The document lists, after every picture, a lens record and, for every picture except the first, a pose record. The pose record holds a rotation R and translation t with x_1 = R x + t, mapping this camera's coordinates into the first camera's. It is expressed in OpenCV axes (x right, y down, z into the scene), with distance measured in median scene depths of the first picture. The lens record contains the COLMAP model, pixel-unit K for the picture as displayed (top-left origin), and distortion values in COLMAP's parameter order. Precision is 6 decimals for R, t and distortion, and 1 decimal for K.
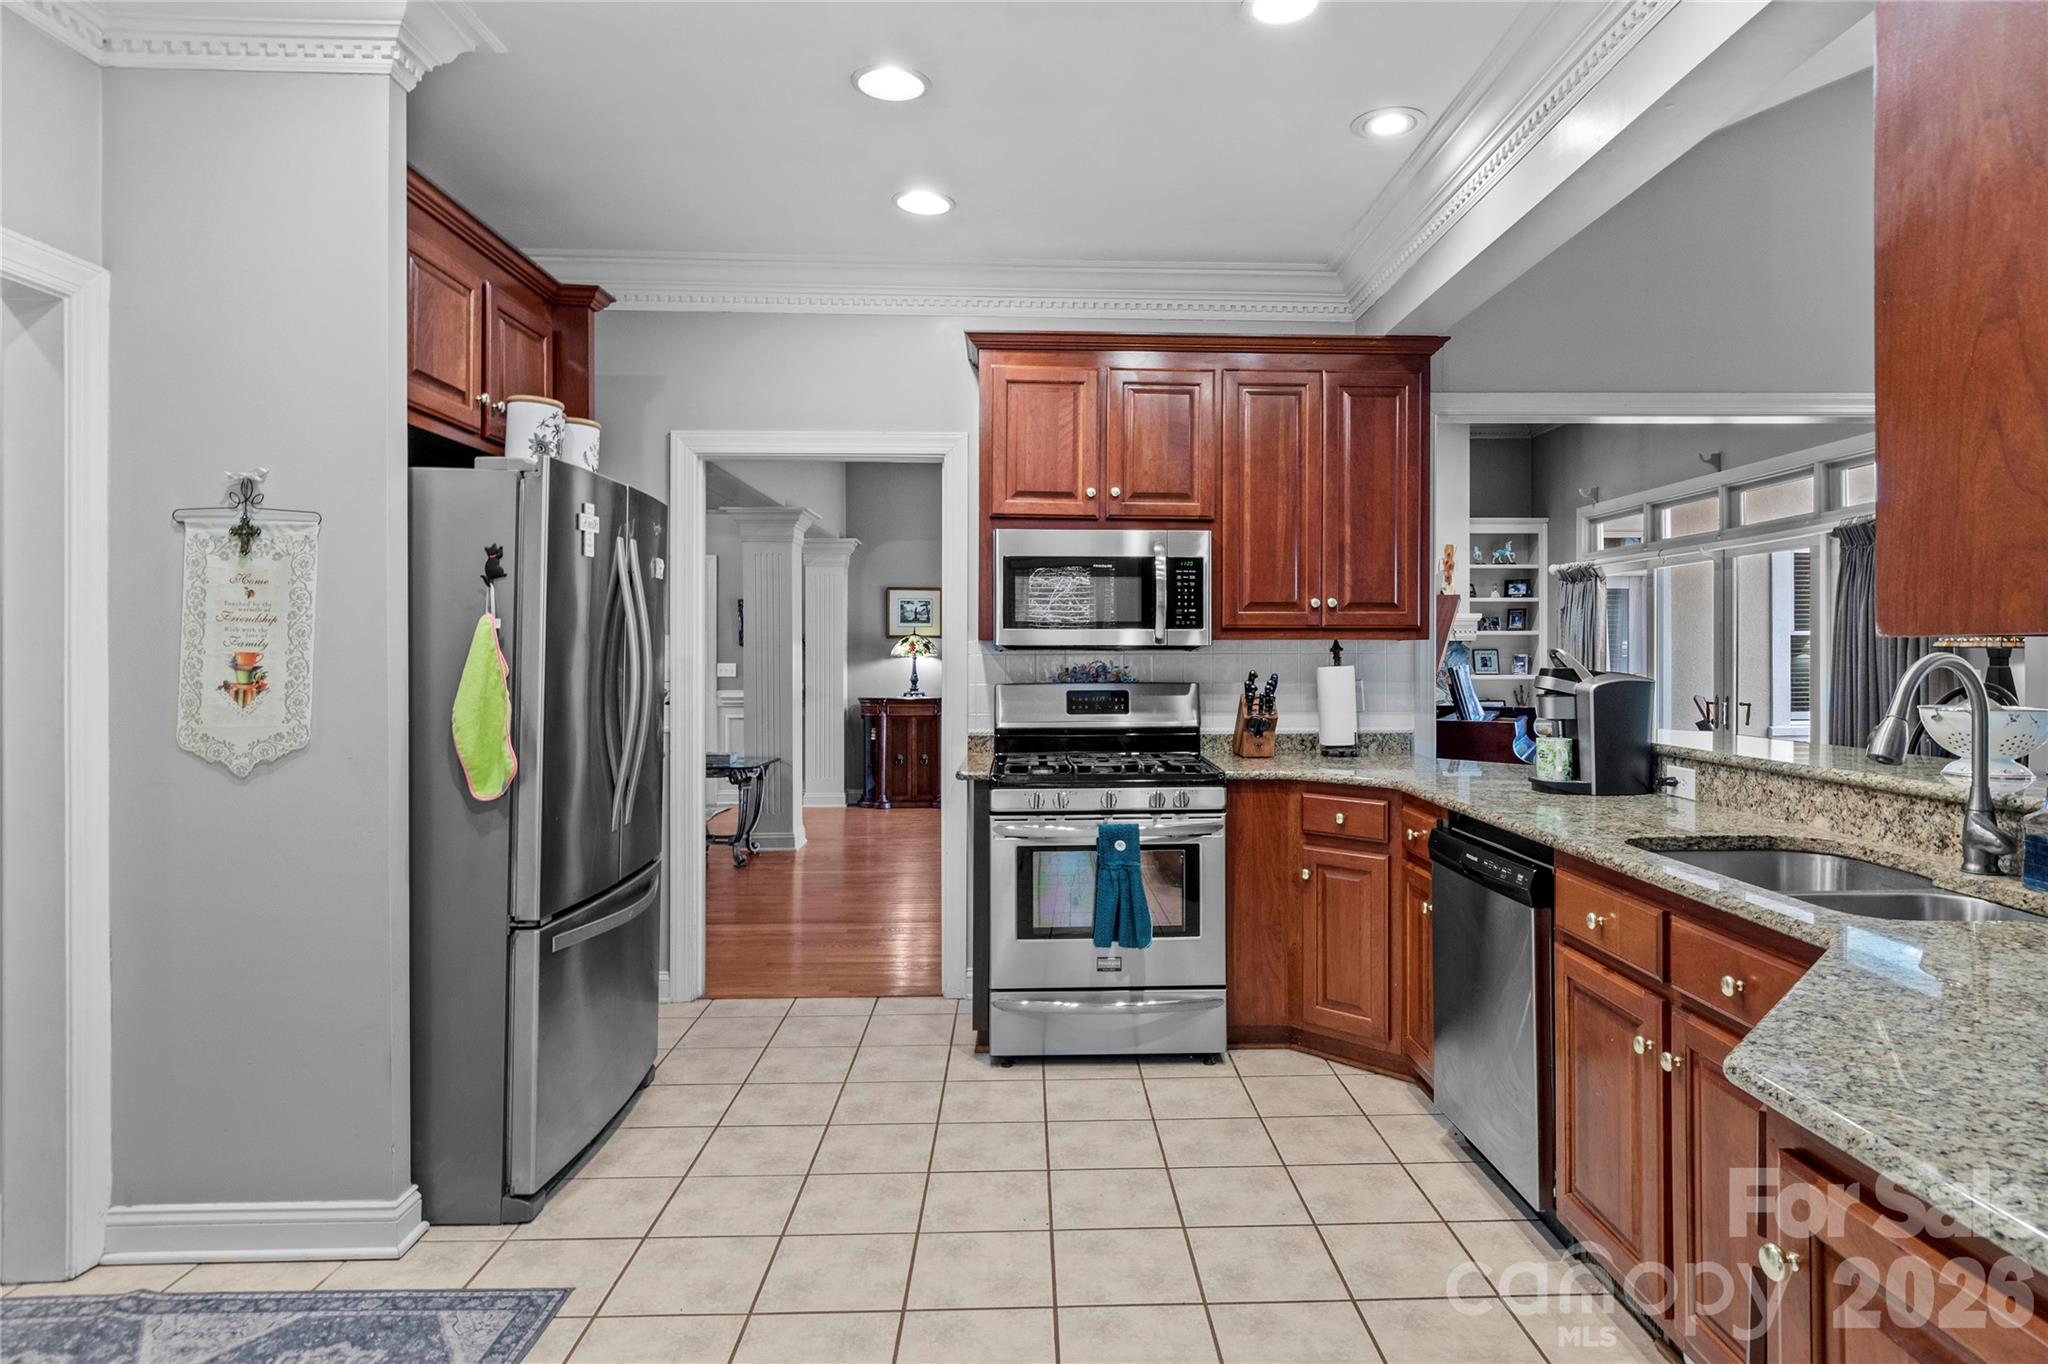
lens RADIAL K [[1110.4, 0, 1027.0], [0, 1110.4, 669.7], [0, 0, 1]] dist [0.006806, 0.001378]
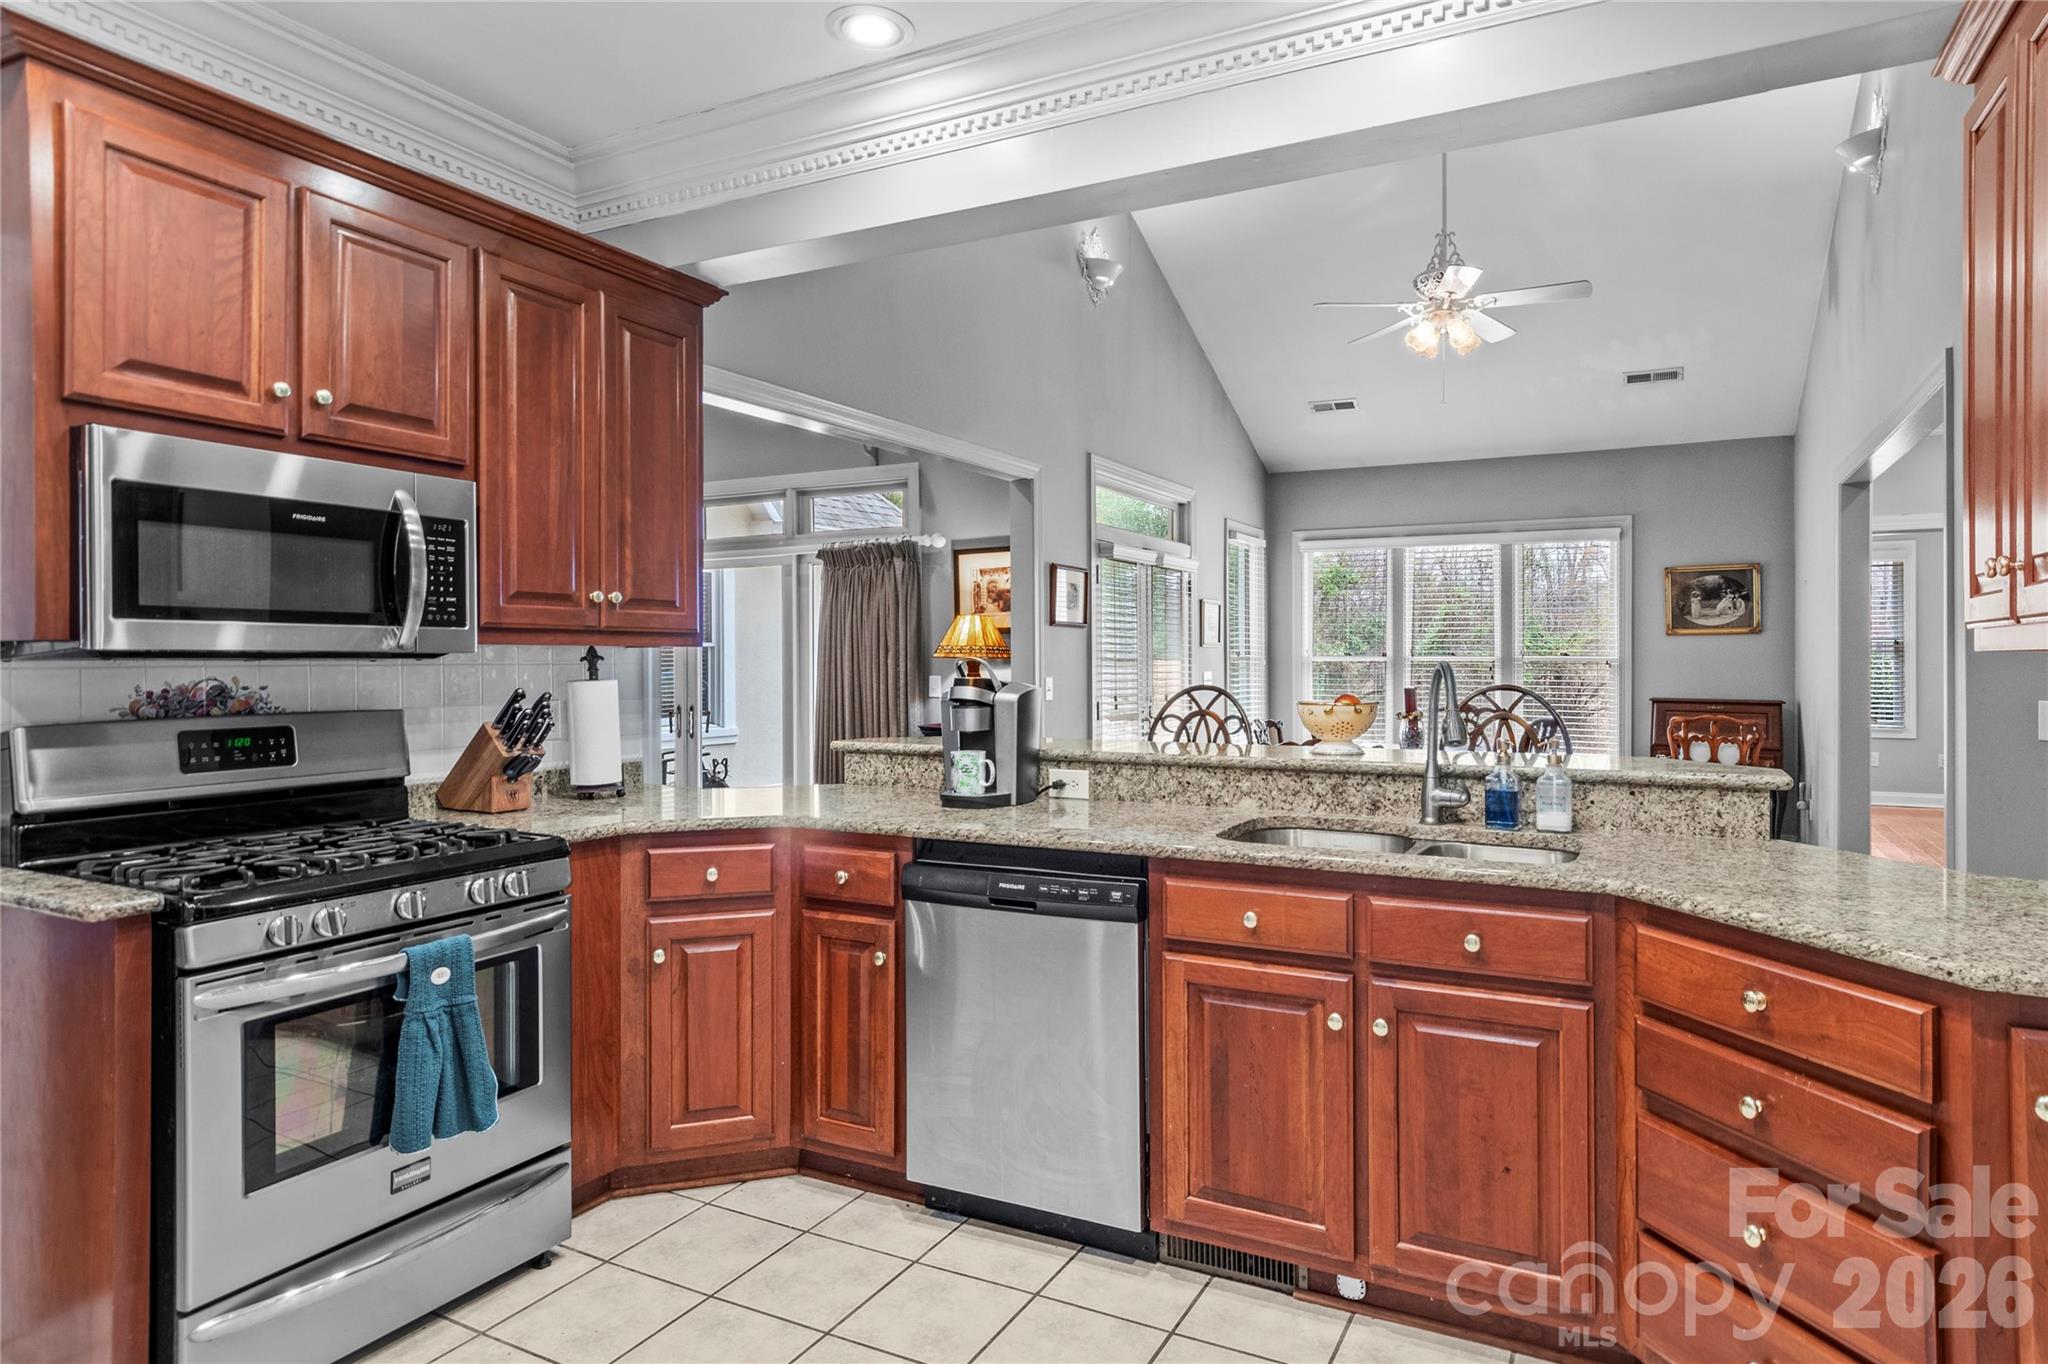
lens RADIAL K [[1186.4, 0, 1023.5], [0, 1186.4, 675.6], [0, 0, 1]] dist [-0.004661, -0.000945]
pose [[0.471810, -0.011980, 0.881619, -0.312074], [0.016327, 0.999855, 0.004849, -0.005905], [-0.881549, 0.012106, 0.471937, 0.367817]]
